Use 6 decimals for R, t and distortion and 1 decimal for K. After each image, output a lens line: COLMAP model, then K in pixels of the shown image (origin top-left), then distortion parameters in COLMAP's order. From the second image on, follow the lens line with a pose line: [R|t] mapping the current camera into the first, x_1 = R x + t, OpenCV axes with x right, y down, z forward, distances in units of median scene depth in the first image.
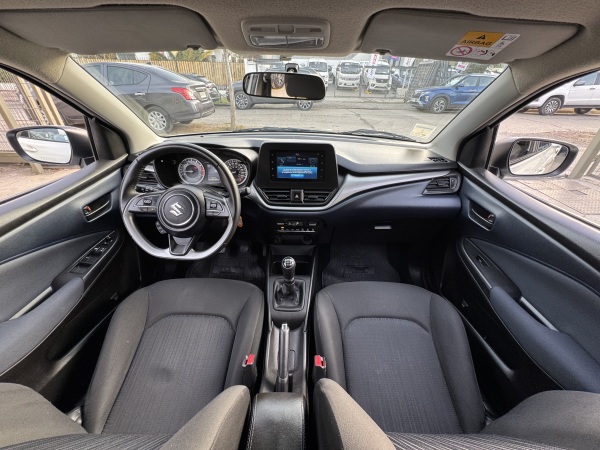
lens RADIAL K [[237.3, 0, 300.0], [0, 237.3, 225.0], [0, 0, 1]] dist [-0.002029, -0.000541]
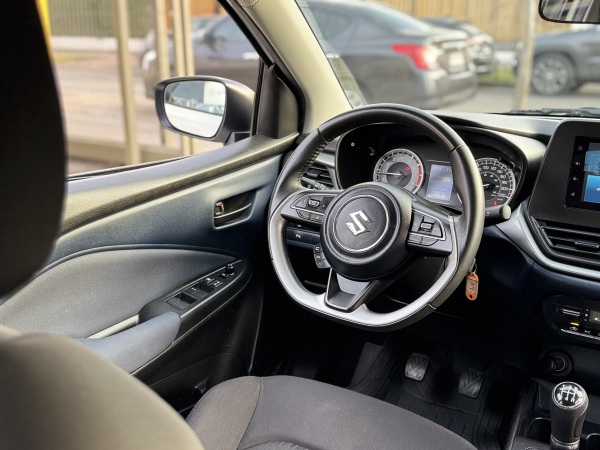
lens RADIAL K [[645.2, 0, 300.0], [0, 645.2, 225.0], [0, 0, 1]] dist [0.072976, -0.026771]
pose [[0.839993, 0.139725, -0.524298, 0.098010], [-0.270267, 0.945619, -0.180996, 0.191233], [0.470497, 0.293736, 0.832077, -0.198480]]
